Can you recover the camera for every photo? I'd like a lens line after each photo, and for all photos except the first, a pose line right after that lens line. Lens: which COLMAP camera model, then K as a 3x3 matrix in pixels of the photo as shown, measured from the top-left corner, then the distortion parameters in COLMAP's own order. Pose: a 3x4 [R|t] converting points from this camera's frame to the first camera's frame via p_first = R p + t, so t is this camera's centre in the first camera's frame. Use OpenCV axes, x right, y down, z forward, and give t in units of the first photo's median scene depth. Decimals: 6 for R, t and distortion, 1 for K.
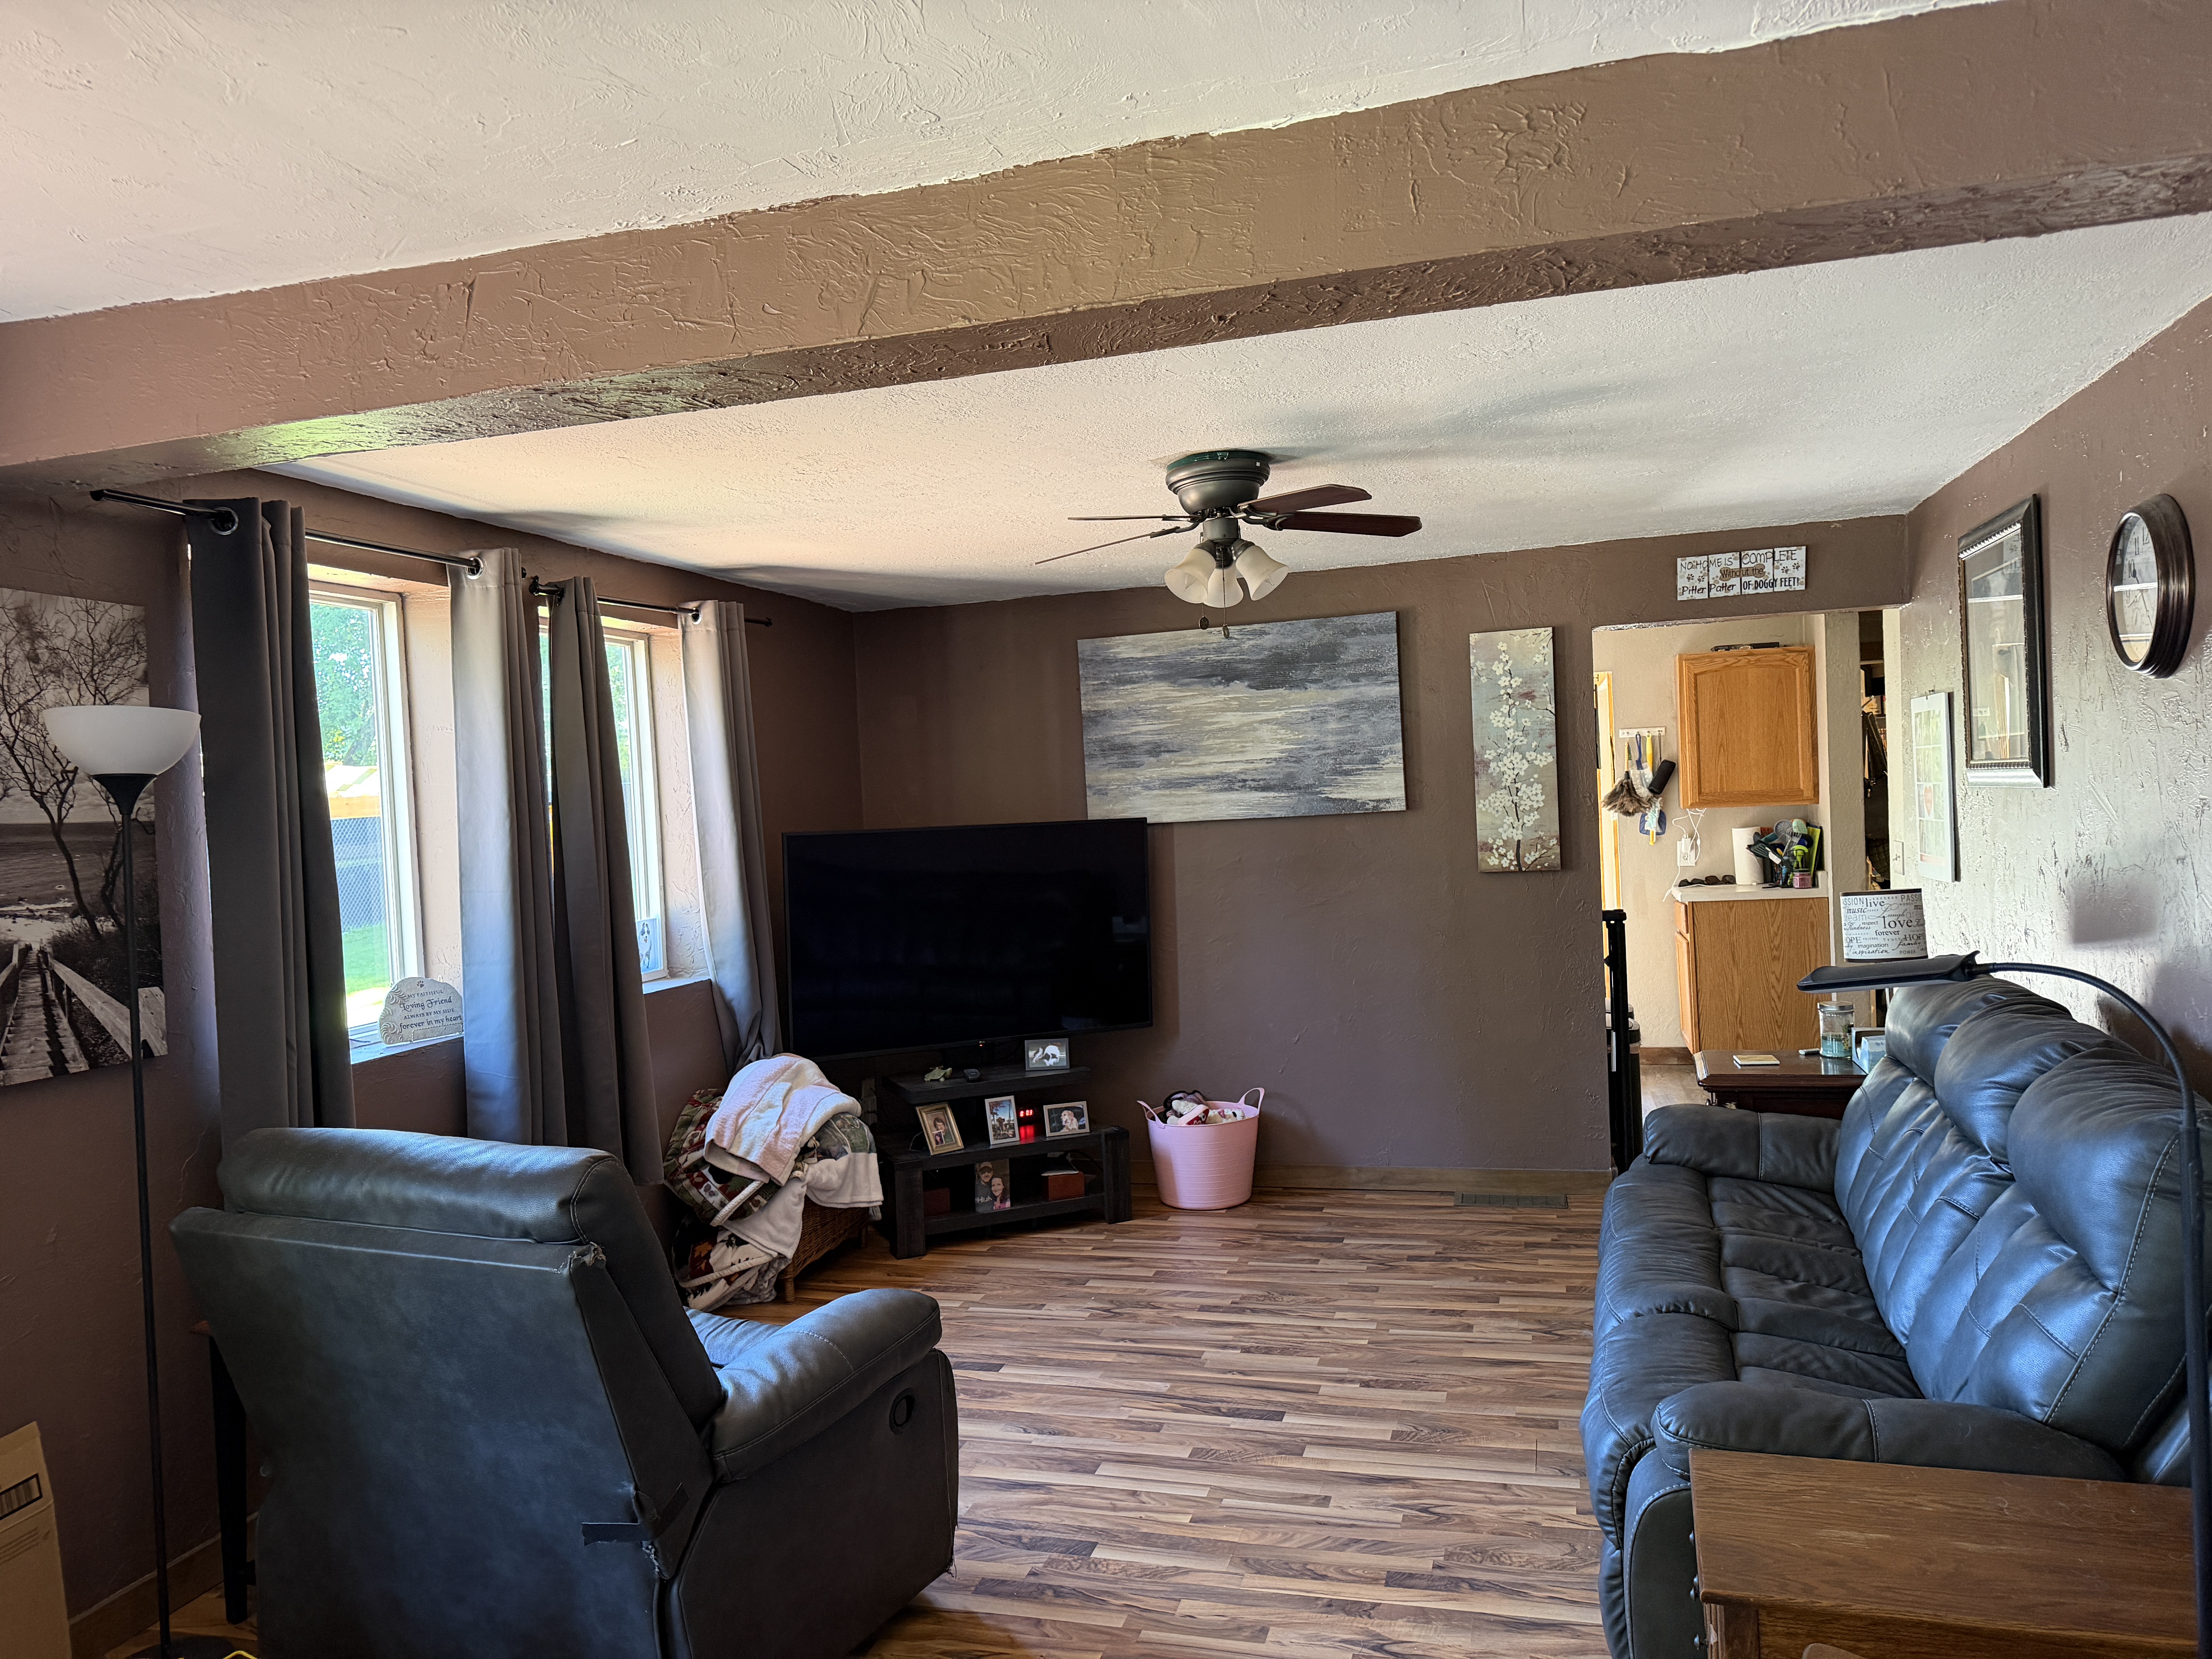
lens RADIAL K [[1571.9, 0, 1106.0], [0, 1571.9, 829.5], [0, 0, 1]] dist [0.033519, -0.003466]
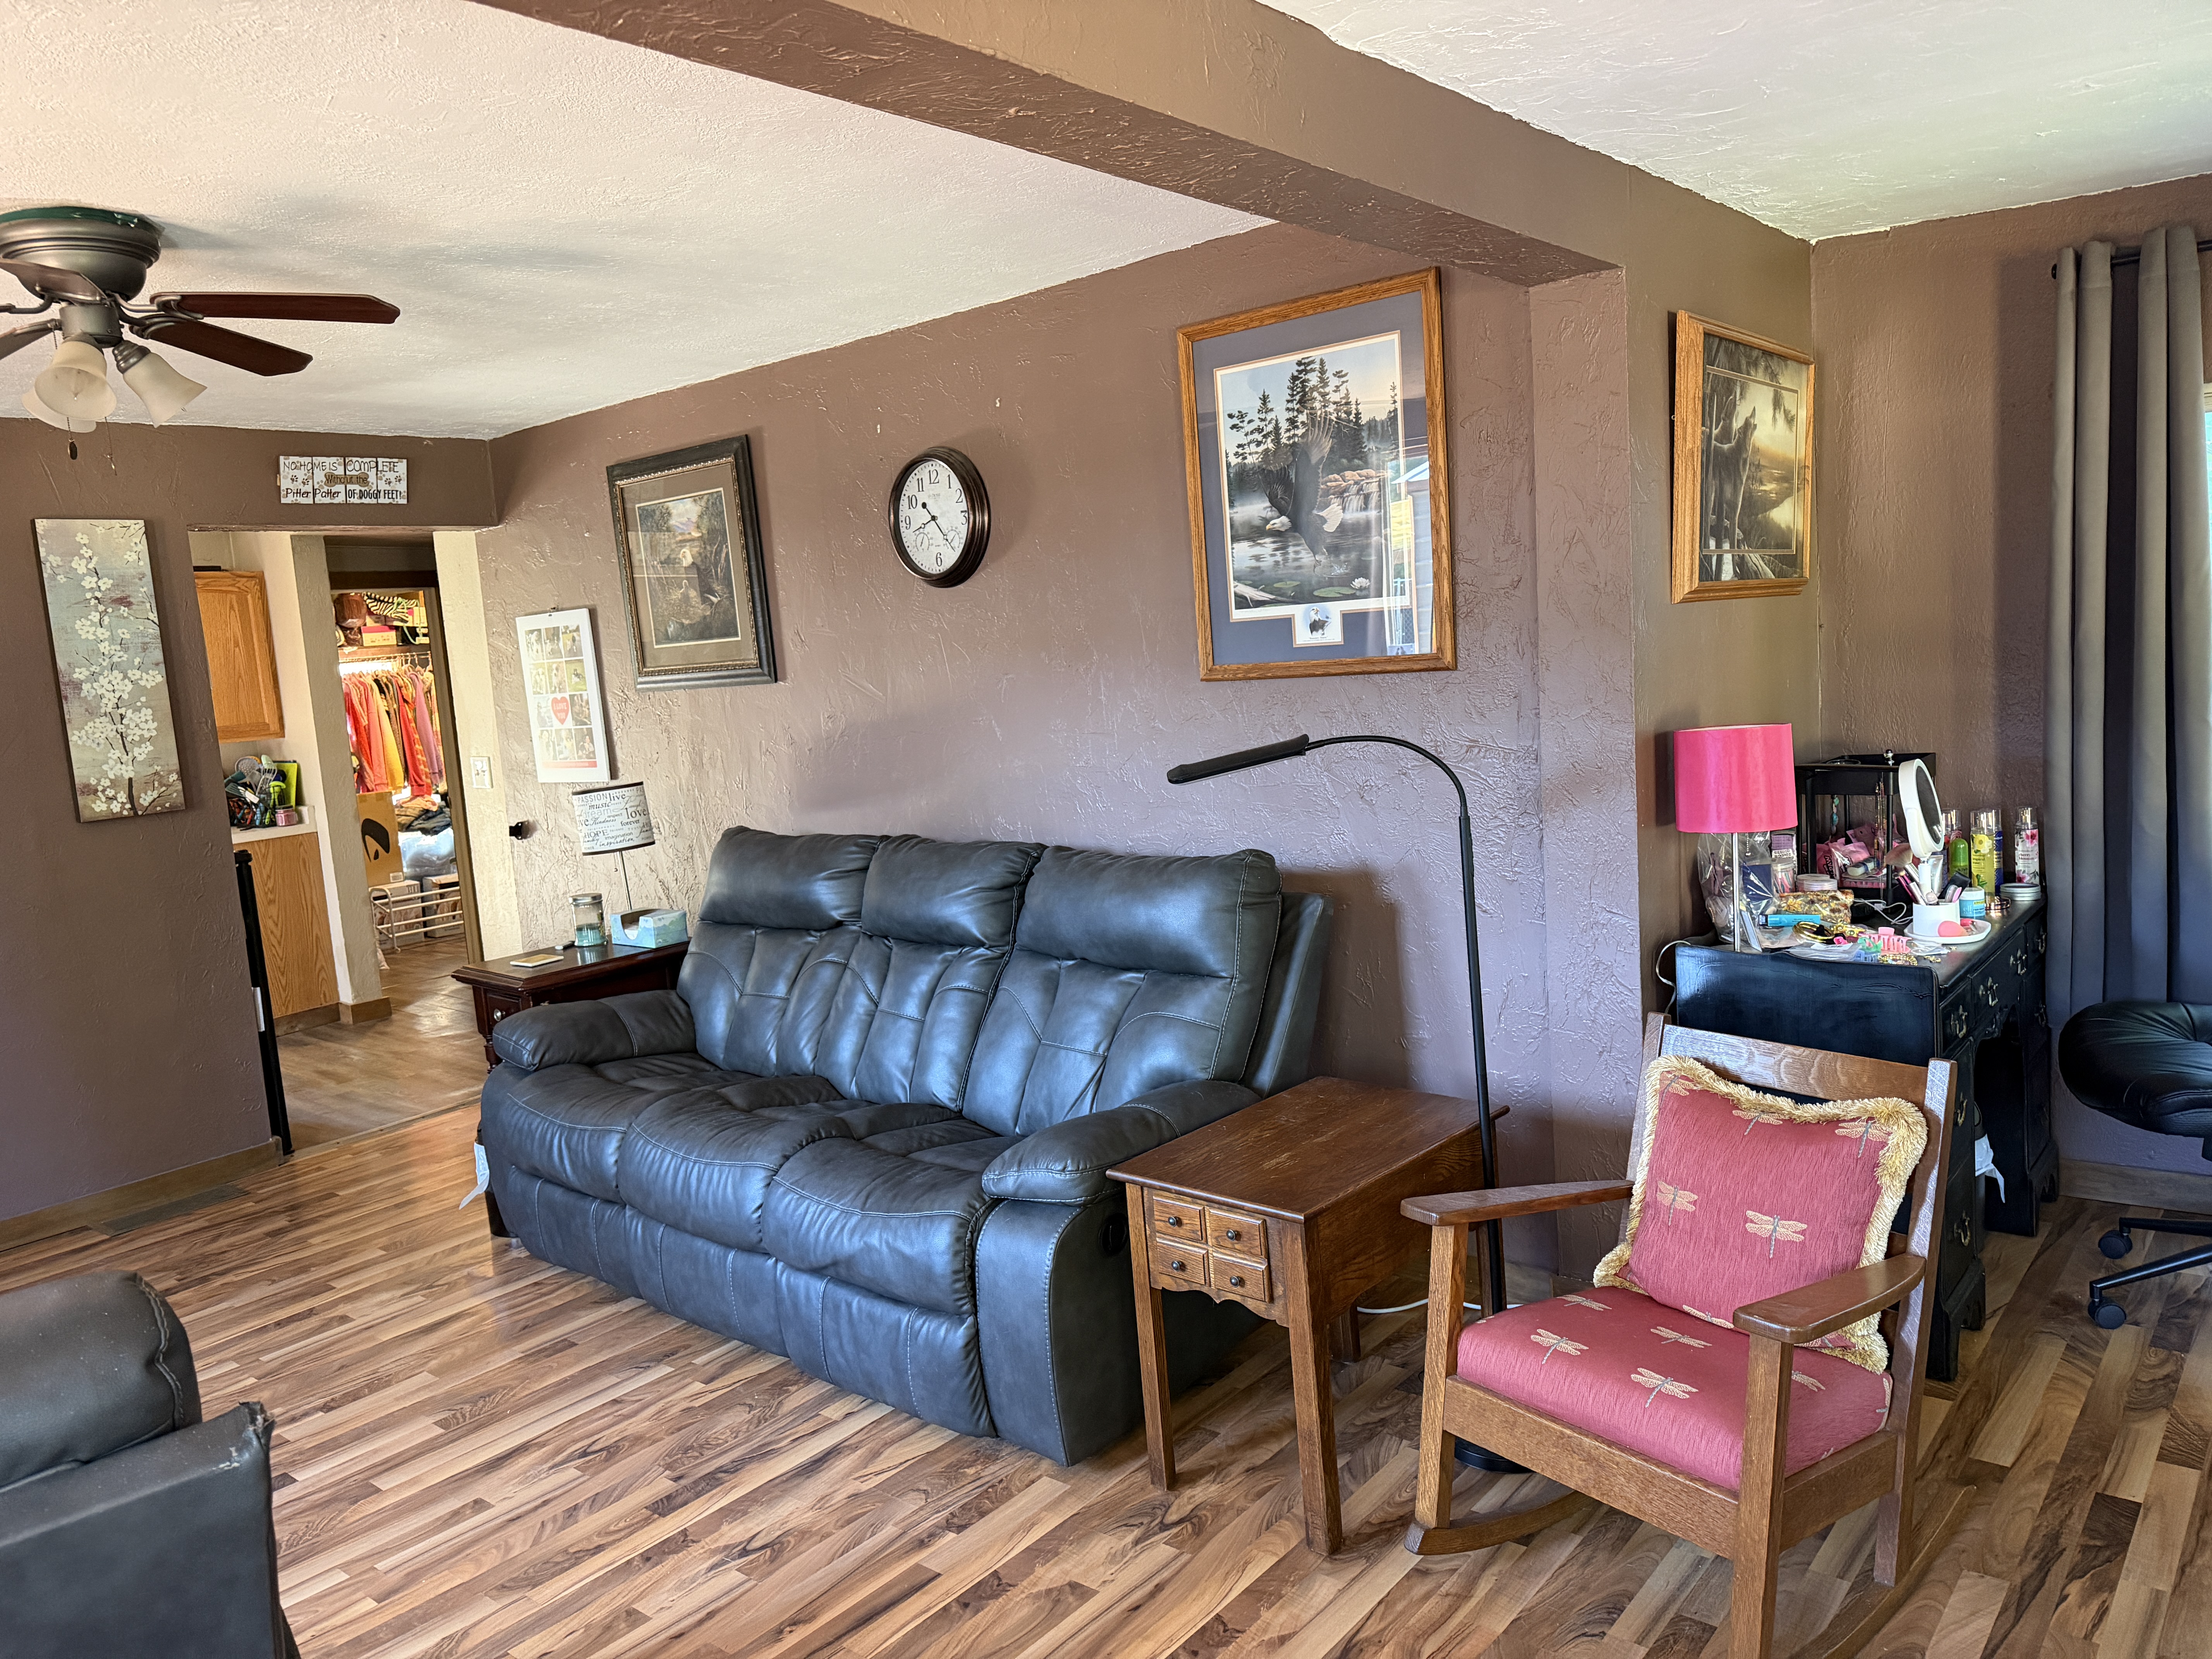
lens RADIAL K [[1571.9, 0, 1106.0], [0, 1571.9, 829.5], [0, 0, 1]] dist [0.033519, -0.003466]
pose [[0.425390, -0.092901, 0.900229, -0.332710], [0.077132, 0.994820, 0.066215, 0.021887], [-0.901717, 0.041269, 0.430352, 0.224993]]
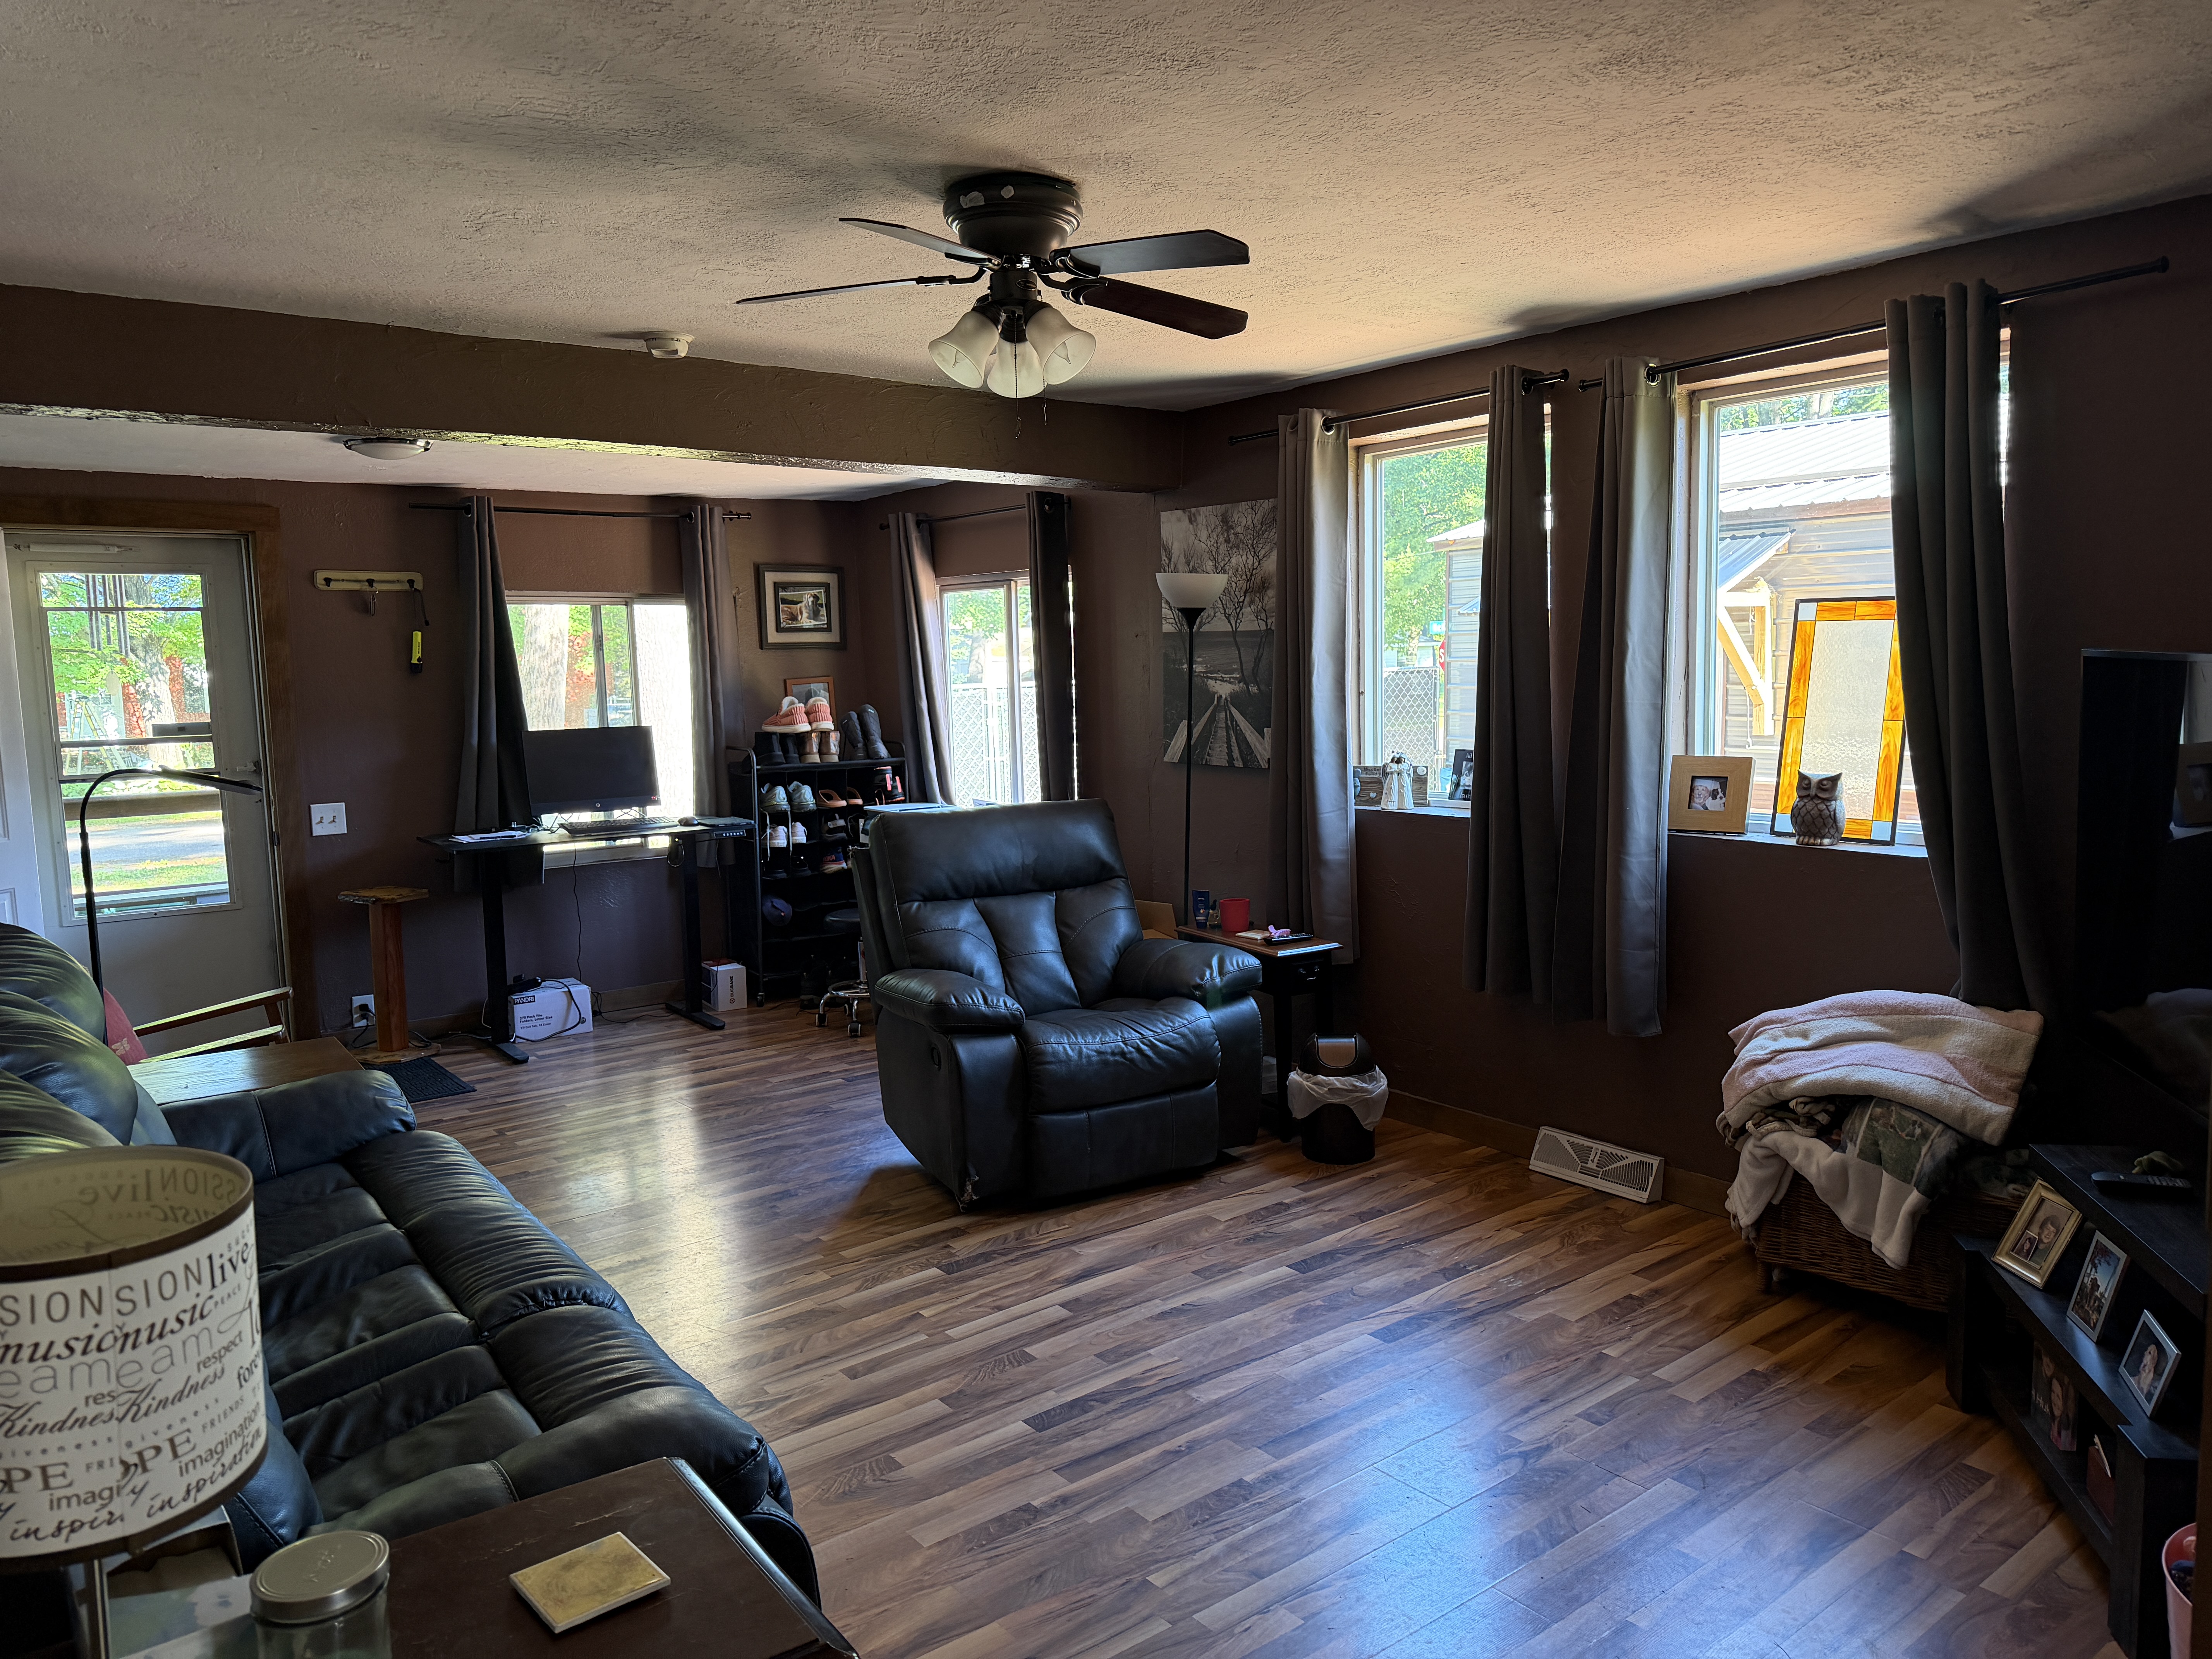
lens RADIAL K [[1571.9, 0, 1106.0], [0, 1571.9, 829.5], [0, 0, 1]] dist [0.033519, -0.003466]
pose [[-0.595792, 0.145312, -0.789884, 0.558712], [0.031546, 0.986971, 0.157775, -0.042528], [0.802519, 0.069083, -0.592613, 1.223587]]
